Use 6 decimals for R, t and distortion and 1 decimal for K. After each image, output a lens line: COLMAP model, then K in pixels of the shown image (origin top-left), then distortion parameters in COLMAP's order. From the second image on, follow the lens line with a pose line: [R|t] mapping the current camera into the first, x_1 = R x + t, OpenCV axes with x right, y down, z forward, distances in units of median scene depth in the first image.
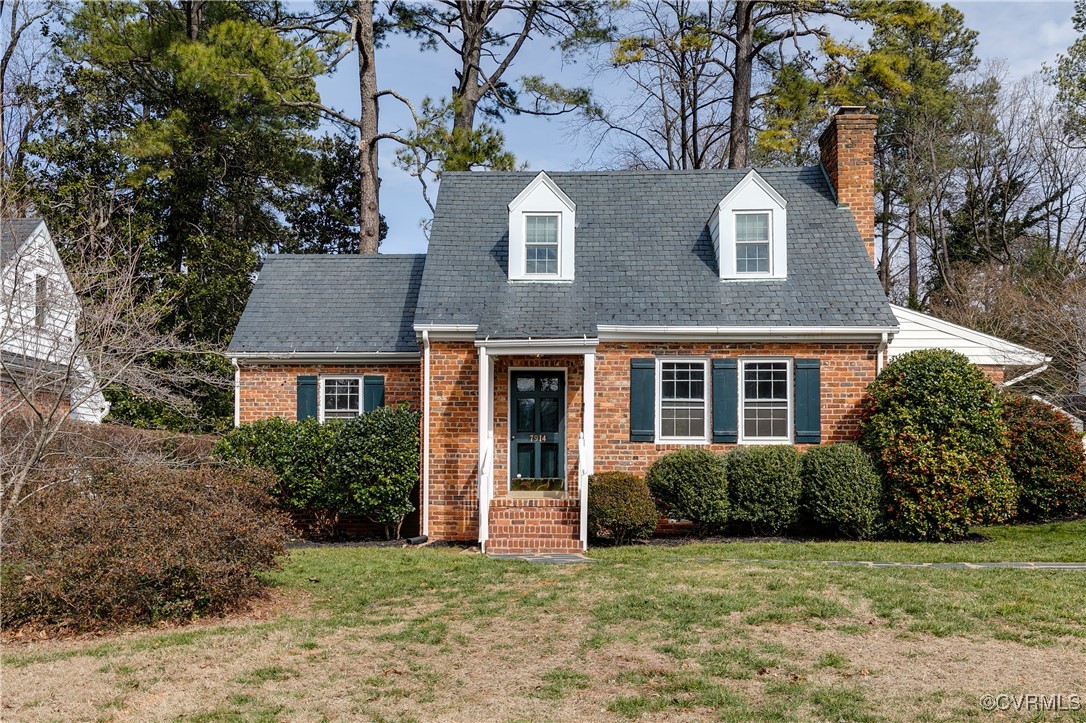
lens RADIAL K [[970.5, 0, 537.2], [0, 970.5, 451.6], [0, 0, 1]] dist [-0.003779, -0.001752]
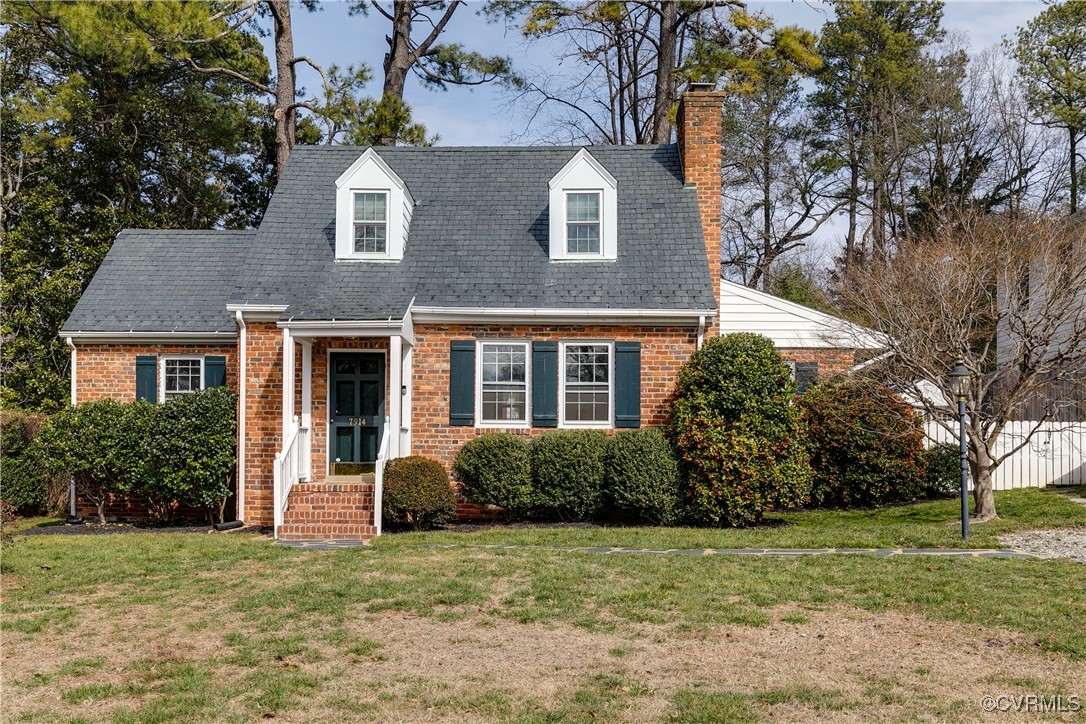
lens RADIAL K [[1002.2, 0, 543.0], [0, 1002.2, 451.6], [0, 0, 1]] dist [0.001844, 0.000000]
pose [[0.999579, 0.002140, 0.028952, 0.152683], [-0.002684, 0.999821, 0.018746, -0.002878], [-0.028907, -0.018816, 0.999405, -0.016057]]
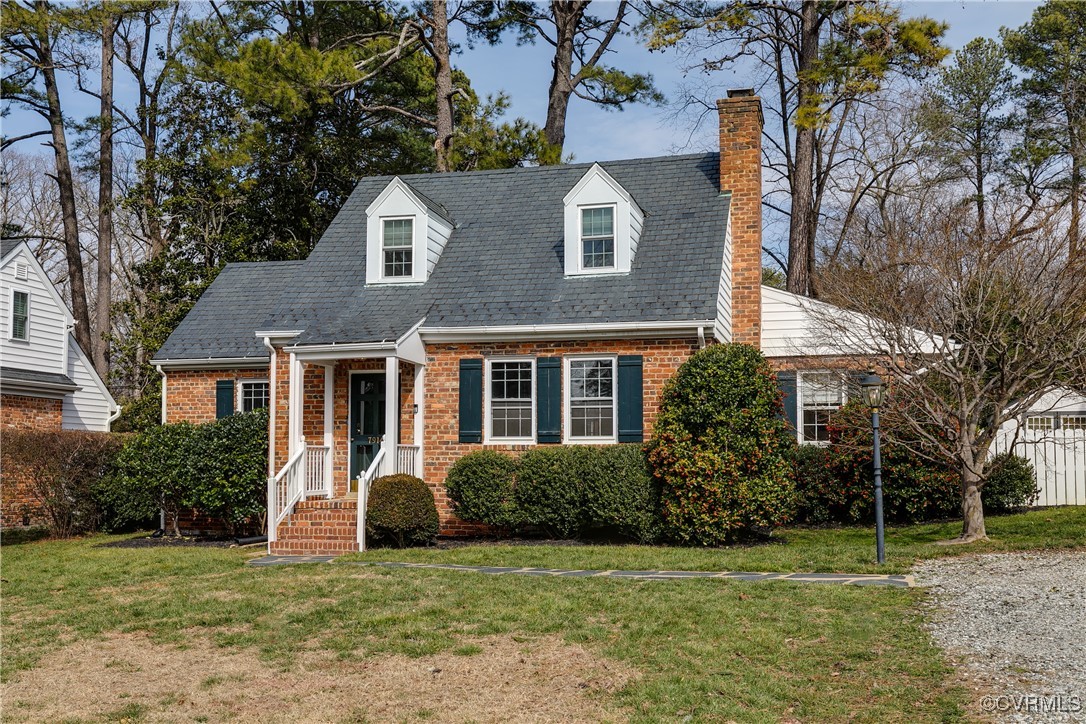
lens RADIAL K [[1002.2, 0, 573.2], [0, 1002.2, 414.5], [0, 0, 1]] dist [0.001844, 0.000000]
pose [[0.986016, -0.014780, -0.165993, 0.363273], [0.010040, 0.999518, -0.029363, -0.007273], [0.166347, 0.027286, 0.985690, 0.003530]]
